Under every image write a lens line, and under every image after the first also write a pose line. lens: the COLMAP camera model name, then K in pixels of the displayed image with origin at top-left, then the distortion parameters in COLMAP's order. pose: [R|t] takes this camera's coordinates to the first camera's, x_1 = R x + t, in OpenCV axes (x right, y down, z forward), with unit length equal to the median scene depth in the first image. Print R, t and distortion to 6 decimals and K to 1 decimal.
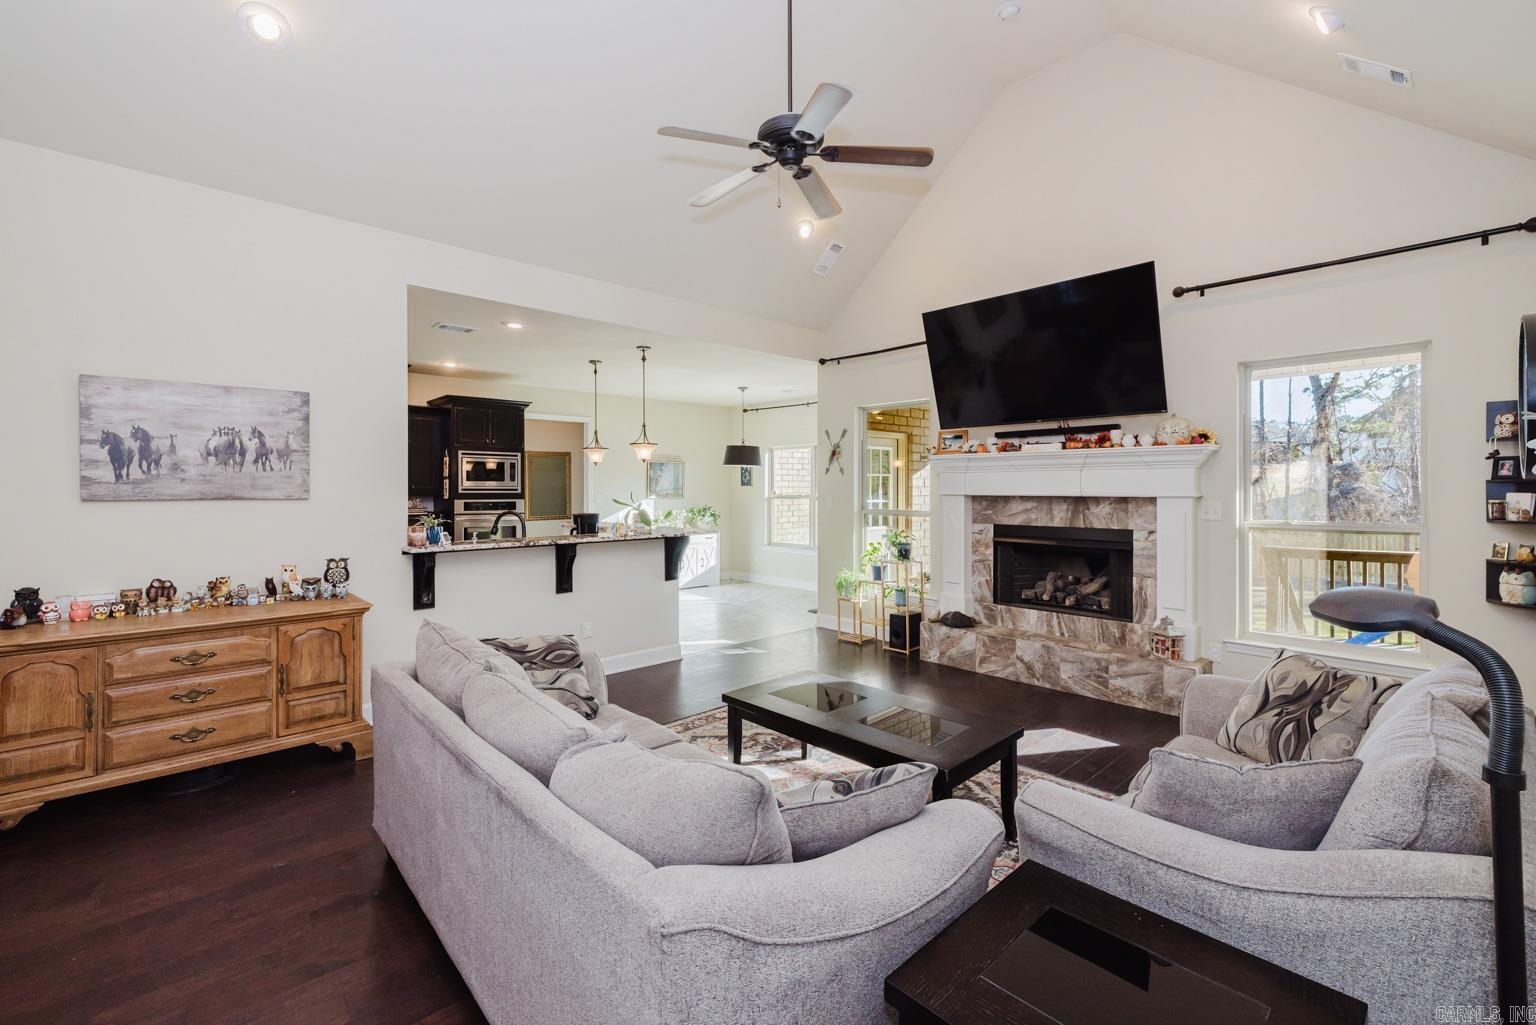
lens RADIAL K [[660.3, 0, 771.0], [0, 660.3, 484.7], [0, 0, 1]] dist [-0.000323, 0.000118]
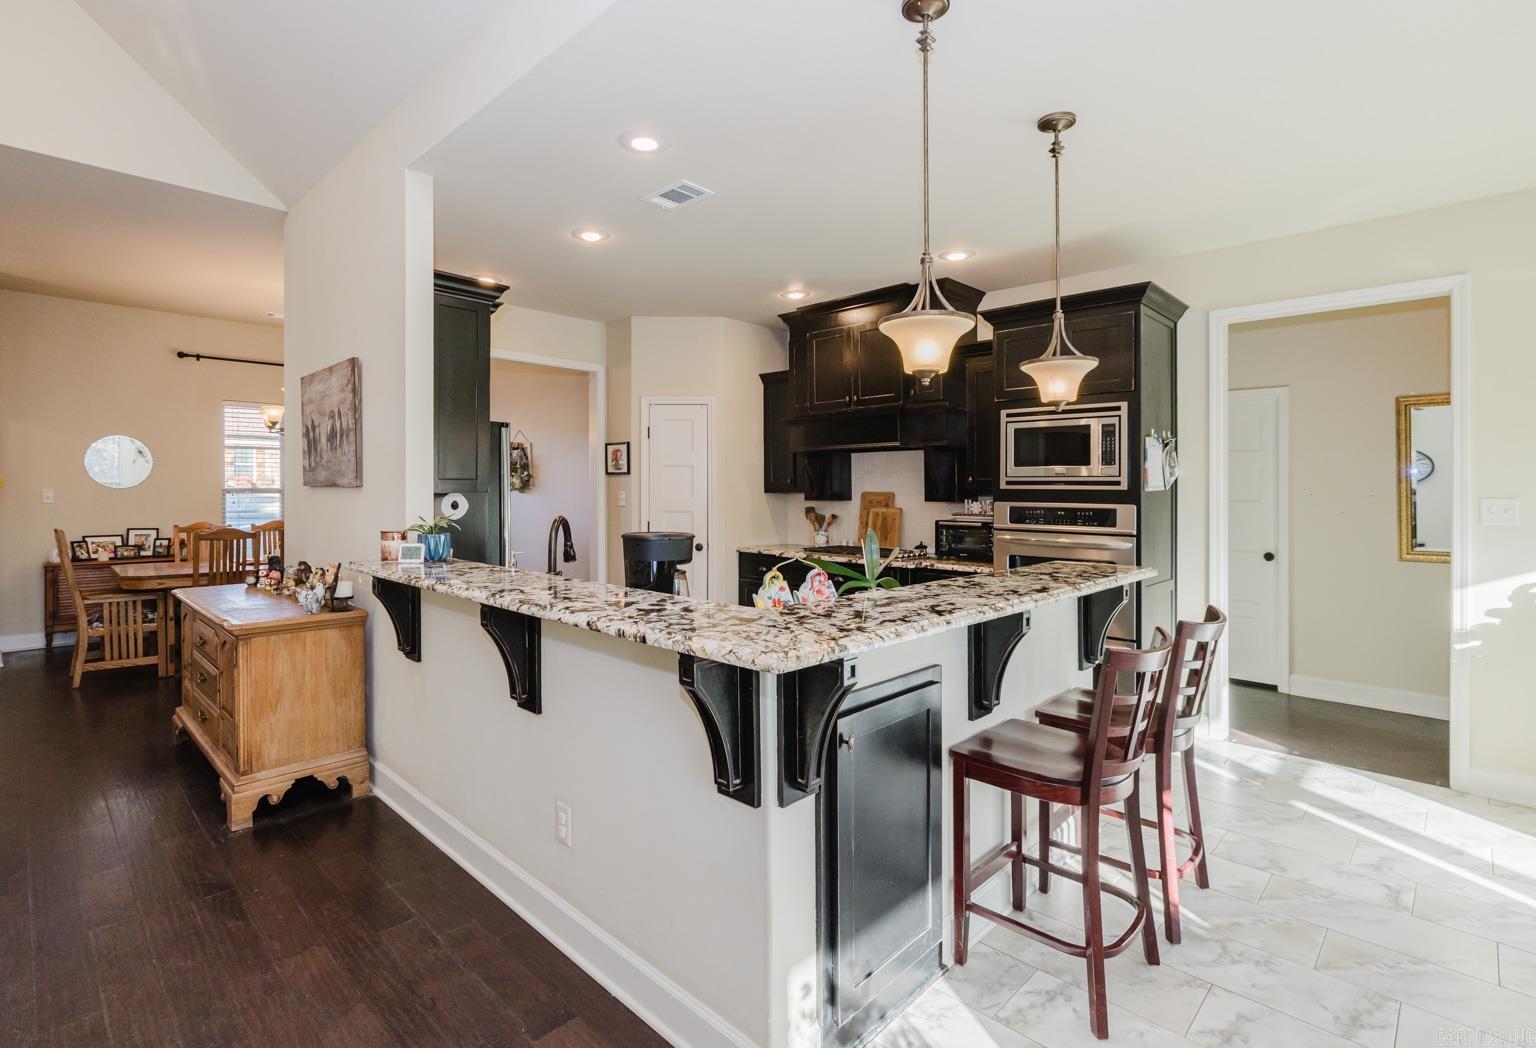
lens RADIAL K [[735.9, 0, 726.6], [0, 735.9, 491.9], [0, 0, 1]] dist [-0.001027, -0.000217]
pose [[0.025602, 0.005348, -0.999658, 0.163070], [-0.000780, 0.999985, 0.005330, 0.015948], [0.999672, 0.000643, 0.025605, 1.029347]]
